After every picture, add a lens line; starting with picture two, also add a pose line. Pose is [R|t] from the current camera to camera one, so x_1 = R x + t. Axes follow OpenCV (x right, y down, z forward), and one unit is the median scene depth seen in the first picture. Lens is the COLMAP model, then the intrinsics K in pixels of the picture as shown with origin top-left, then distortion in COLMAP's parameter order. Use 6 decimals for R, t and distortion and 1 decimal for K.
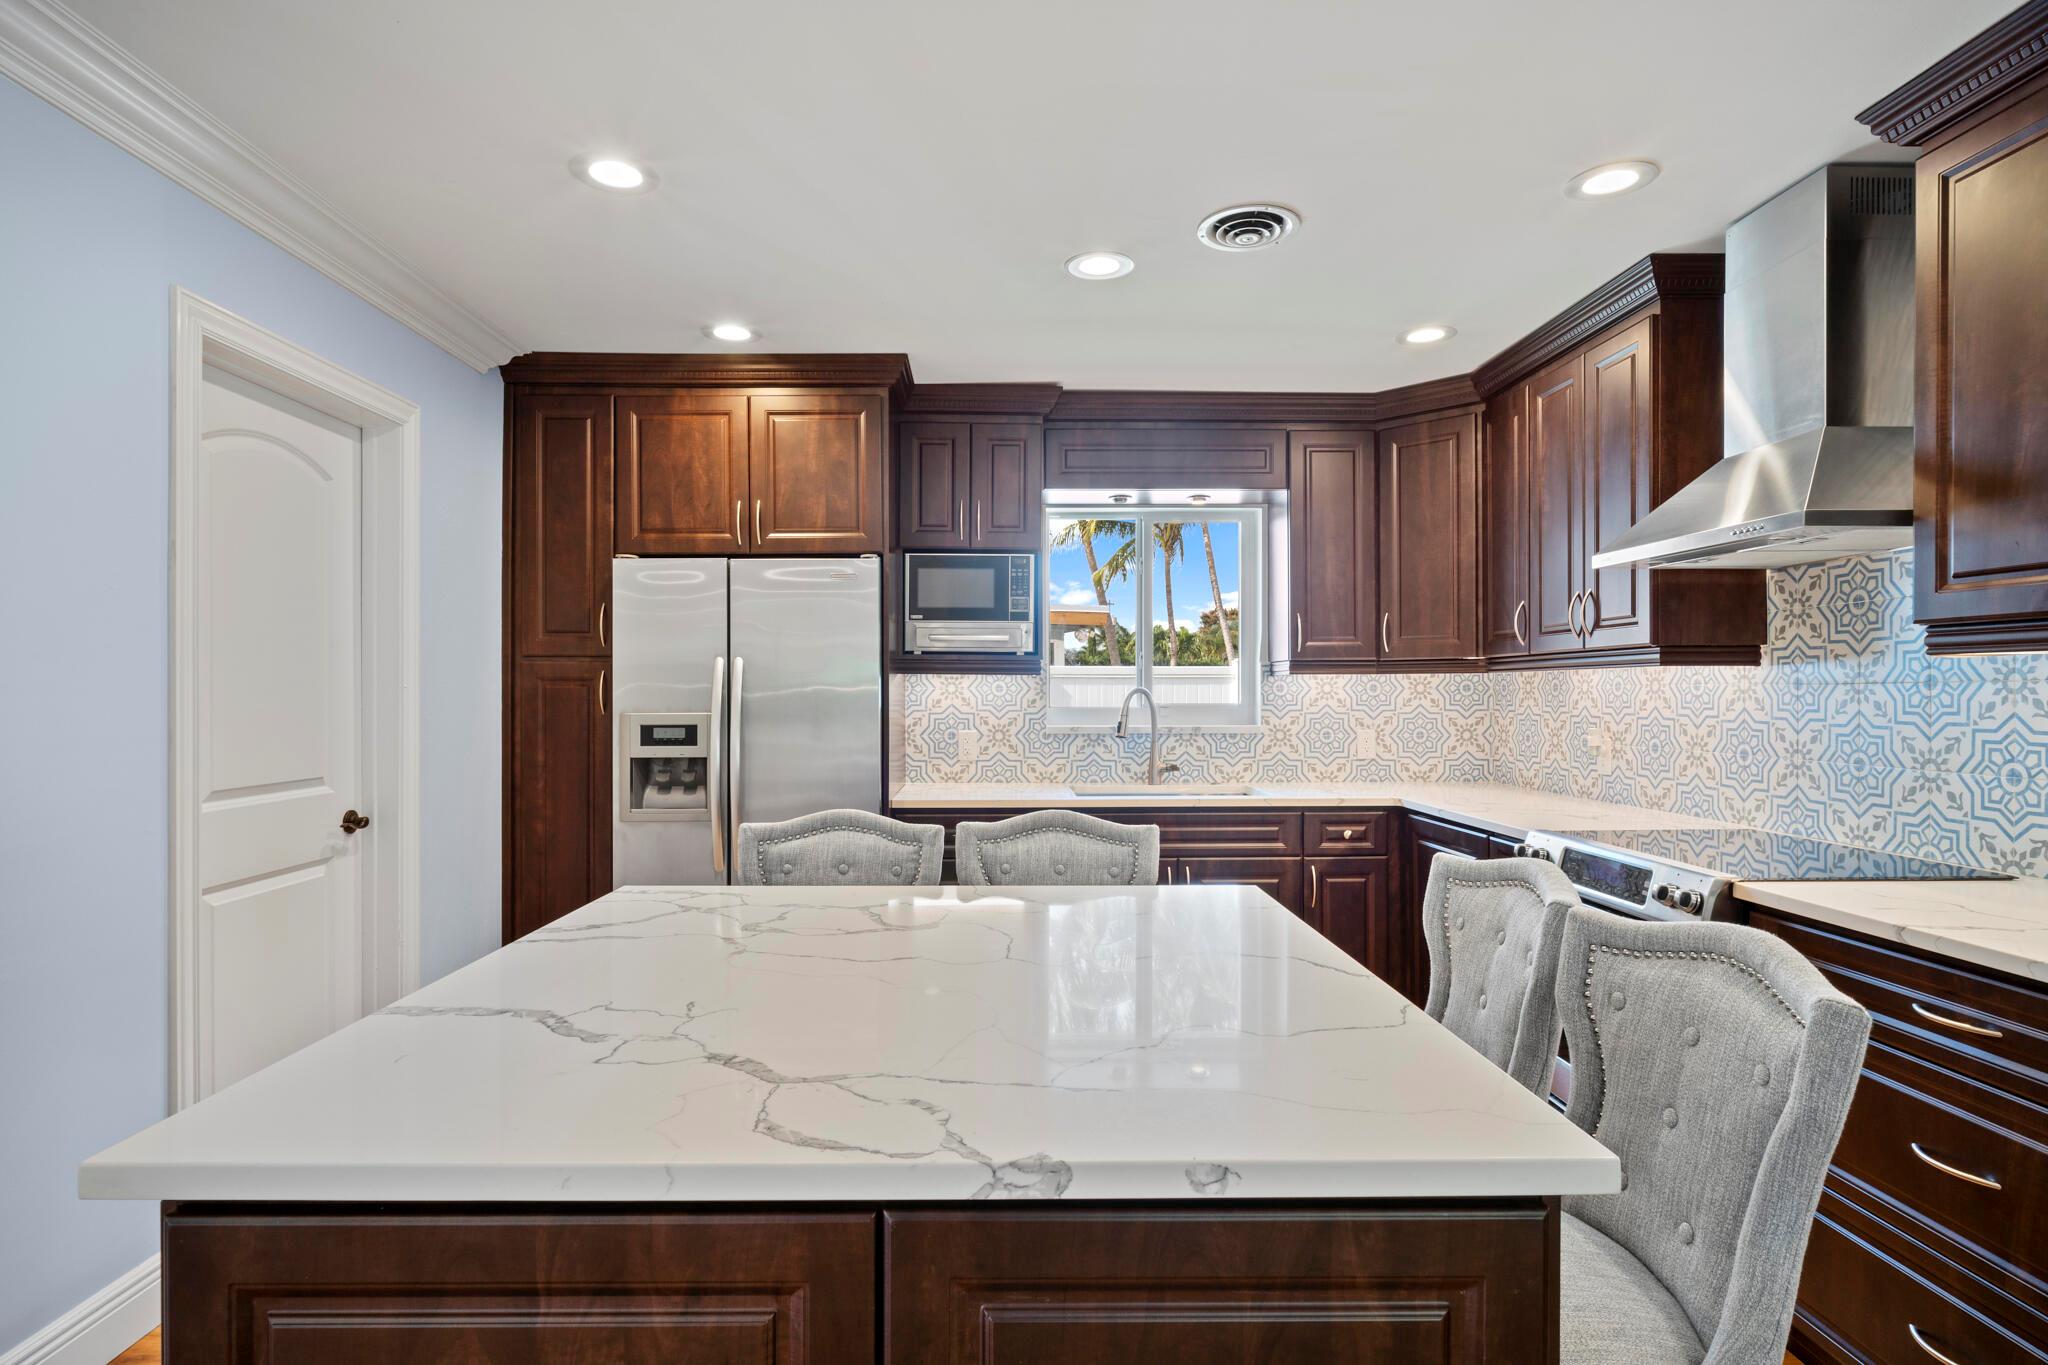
lens RADIAL K [[1068.4, 0, 1020.6], [0, 1068.4, 687.8], [0, 0, 1]] dist [-0.013010, 0.002114]
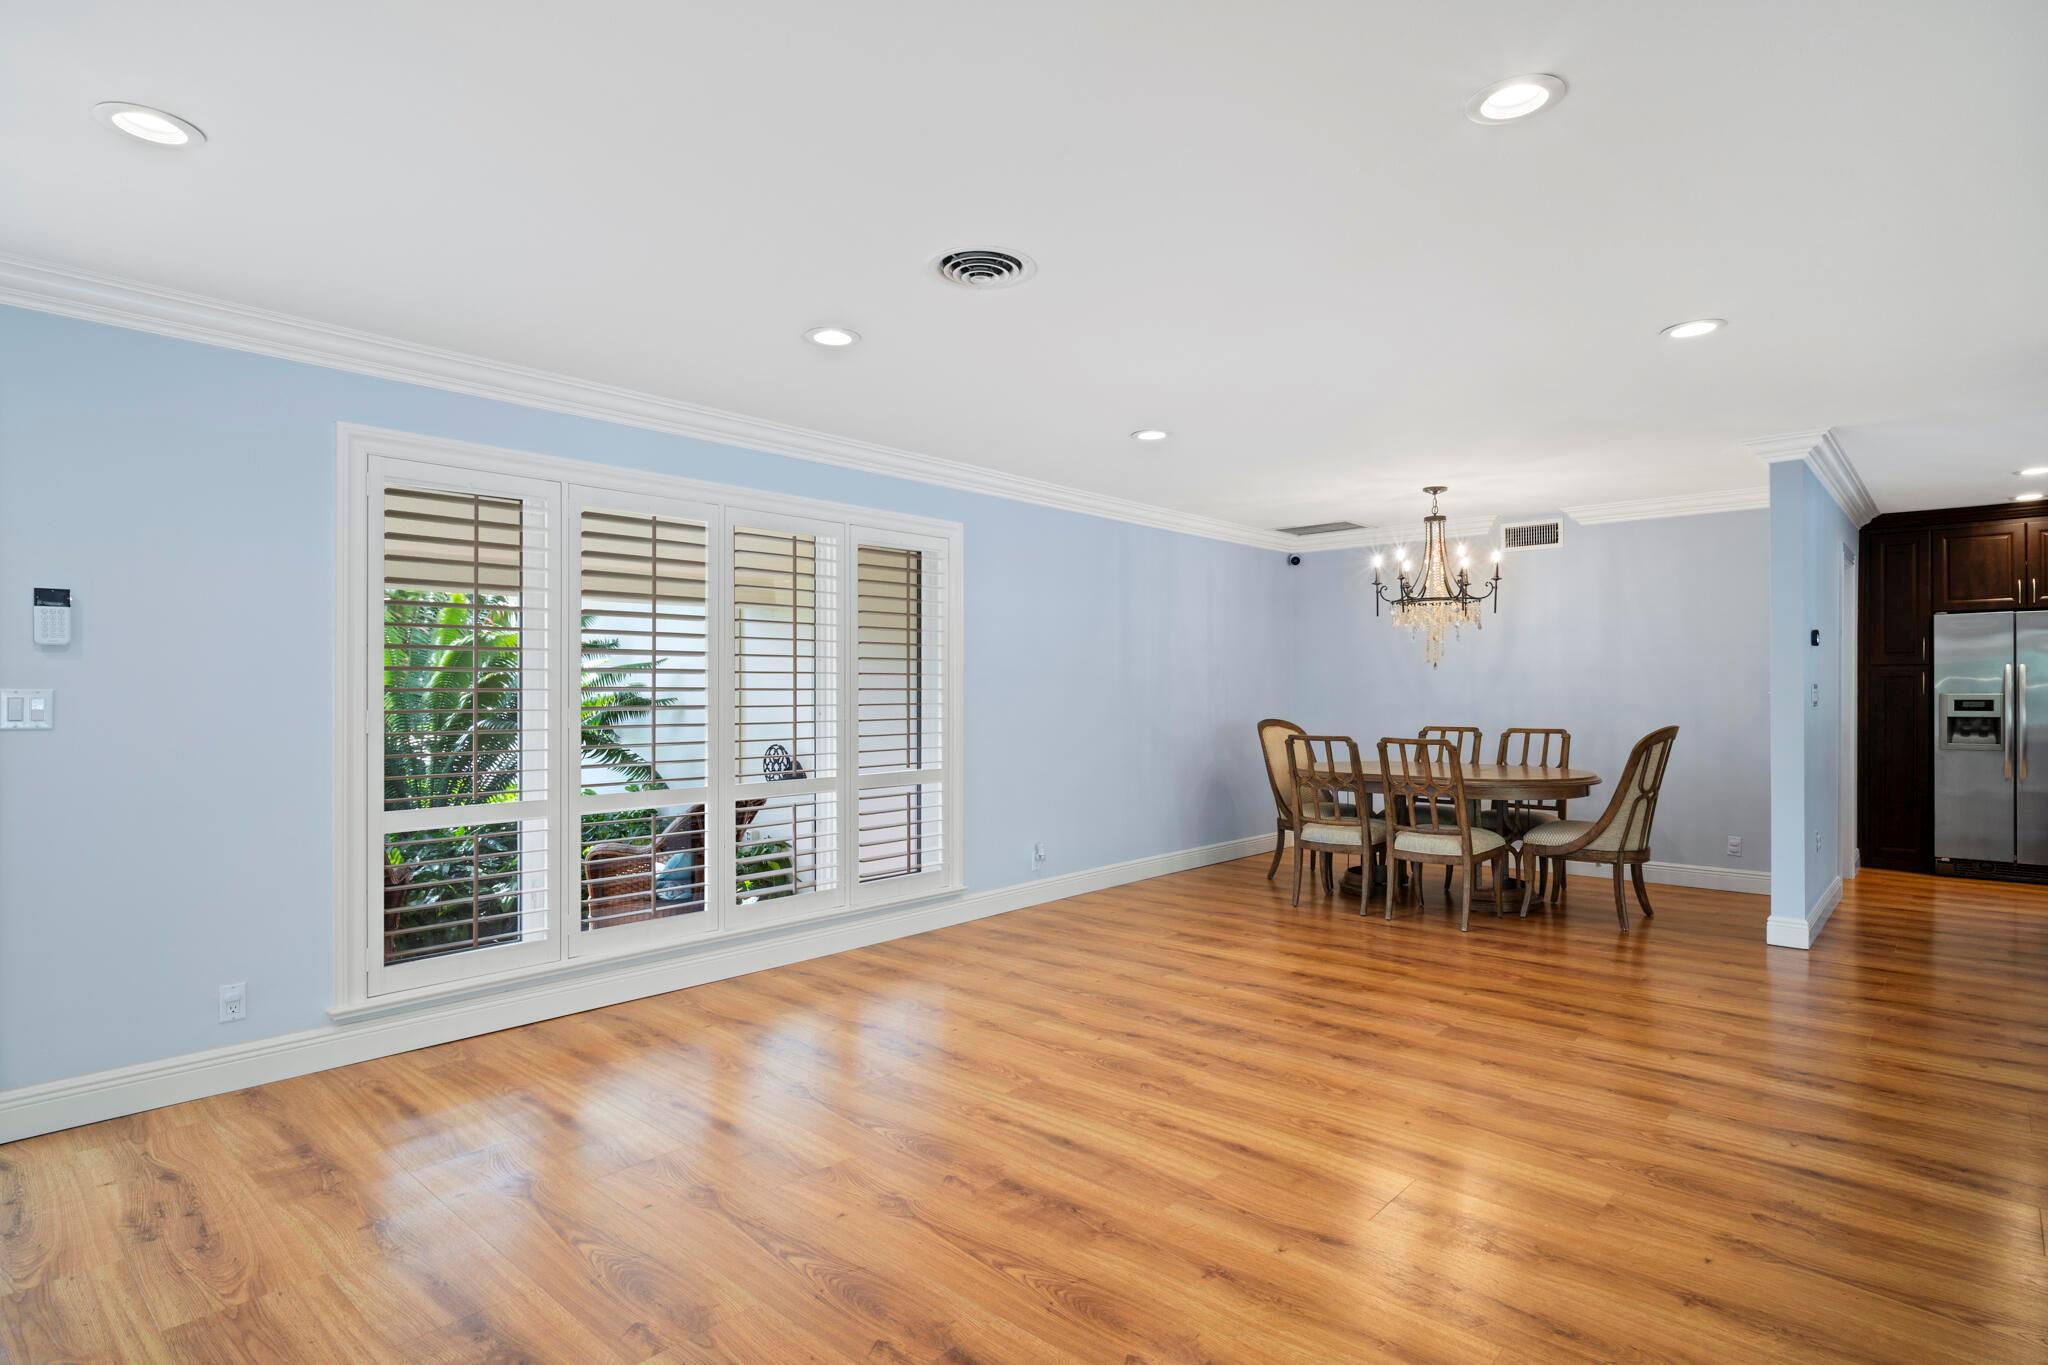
lens RADIAL K [[1068.4, 0, 1012.4], [0, 1068.4, 682.3], [0, 0, 1]] dist [-0.013010, 0.002114]
pose [[0.722440, -0.006341, -0.691405, -0.261118], [0.004225, 0.999980, -0.004756, 0.004785], [0.691421, 0.000515, 0.722452, -1.556413]]
